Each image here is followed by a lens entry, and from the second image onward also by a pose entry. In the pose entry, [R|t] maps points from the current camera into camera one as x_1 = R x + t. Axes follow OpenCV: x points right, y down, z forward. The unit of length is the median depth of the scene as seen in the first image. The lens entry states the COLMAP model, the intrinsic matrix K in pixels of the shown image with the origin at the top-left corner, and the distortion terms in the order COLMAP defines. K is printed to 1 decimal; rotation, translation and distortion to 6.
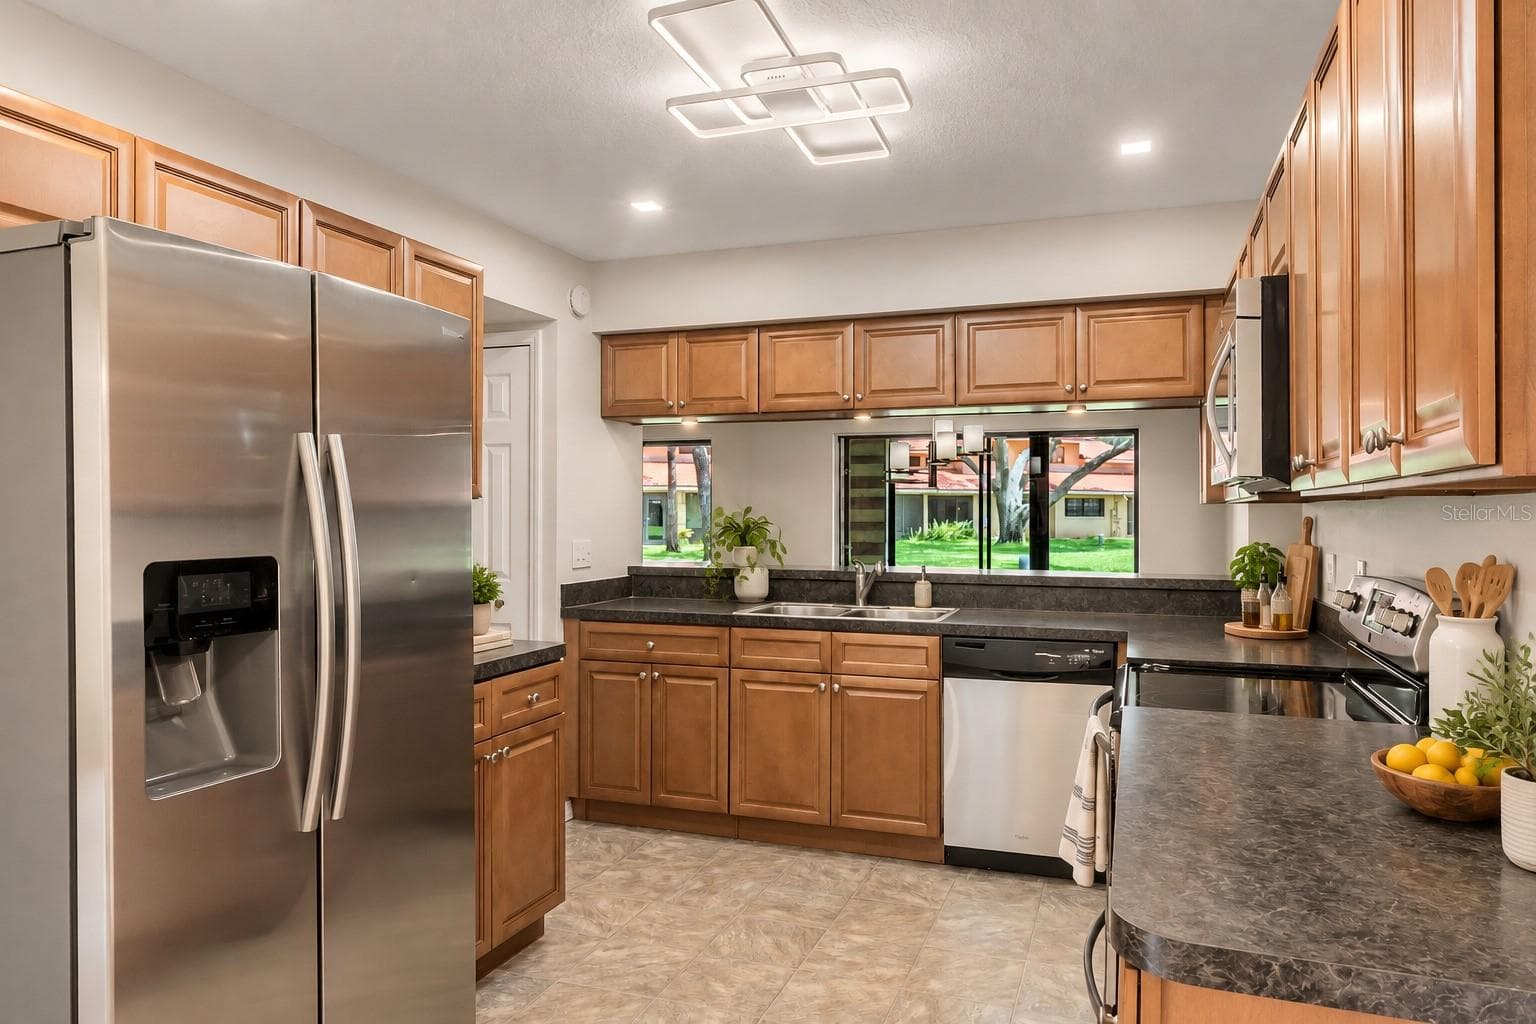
lens RADIAL K [[945.7, 0, 776.1], [0, 945.7, 509.7], [0, 0, 1]] dist [-0.003747, 0.001668]
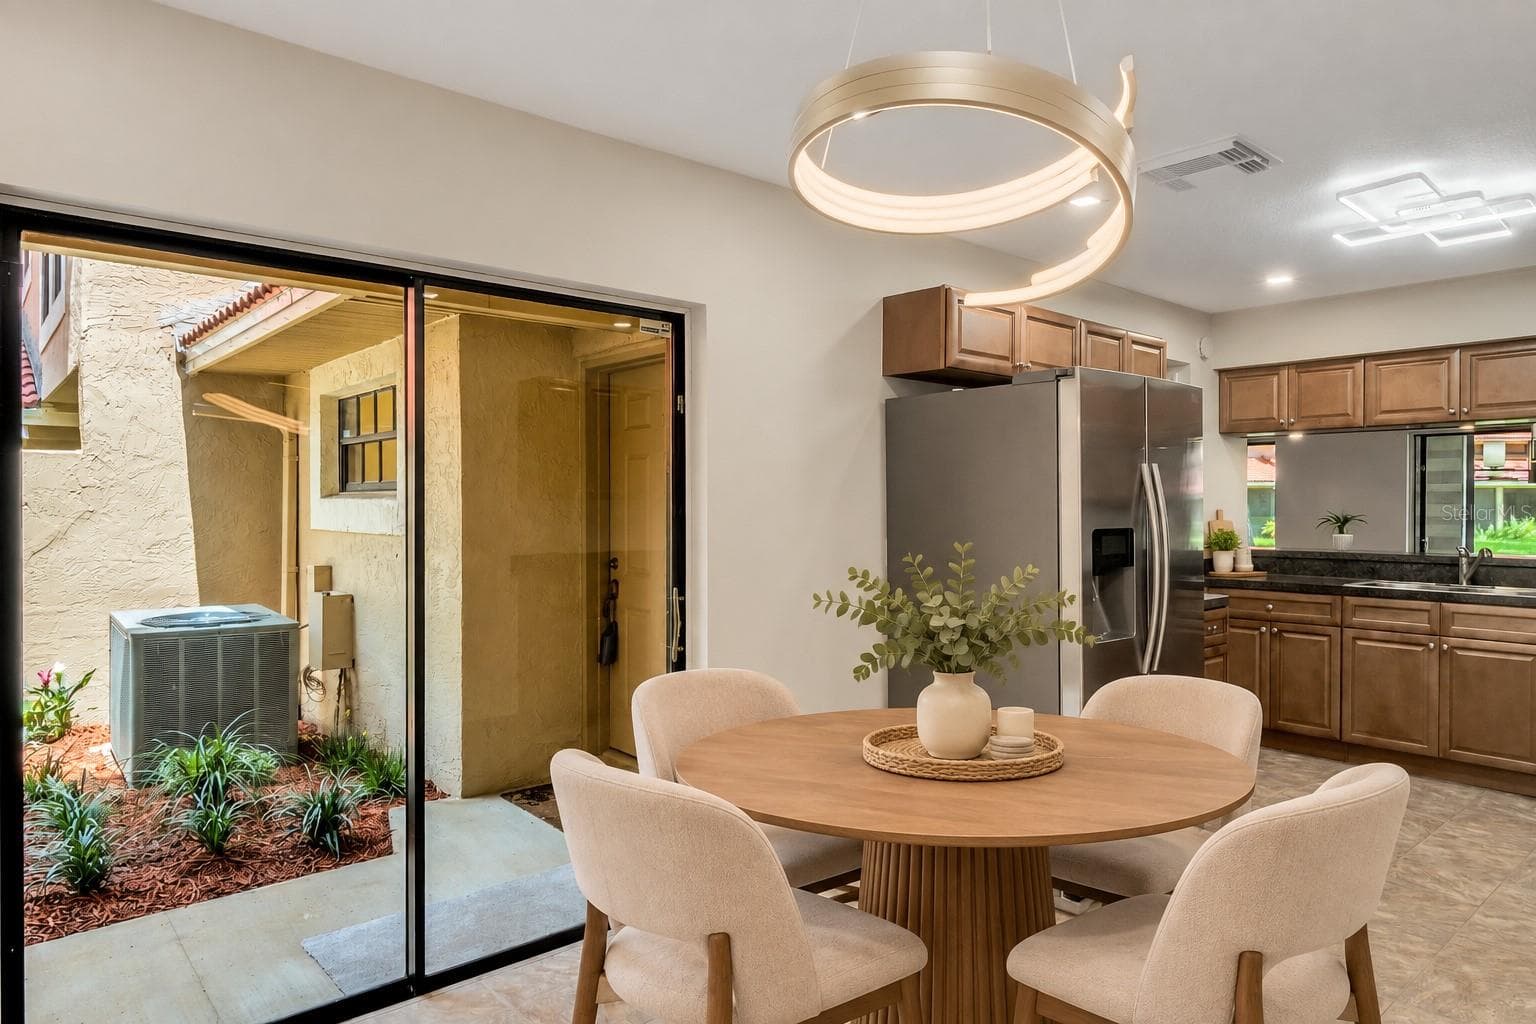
lens RADIAL K [[945.7, 0, 764.6], [0, 945.7, 510.0], [0, 0, 1]] dist [-0.003747, 0.001668]
pose [[0.880294, 0.003257, -0.474418, -0.129100], [-0.000487, 0.999982, 0.005961, 0.000530], [0.474429, -0.005017, 0.880279, -0.491244]]
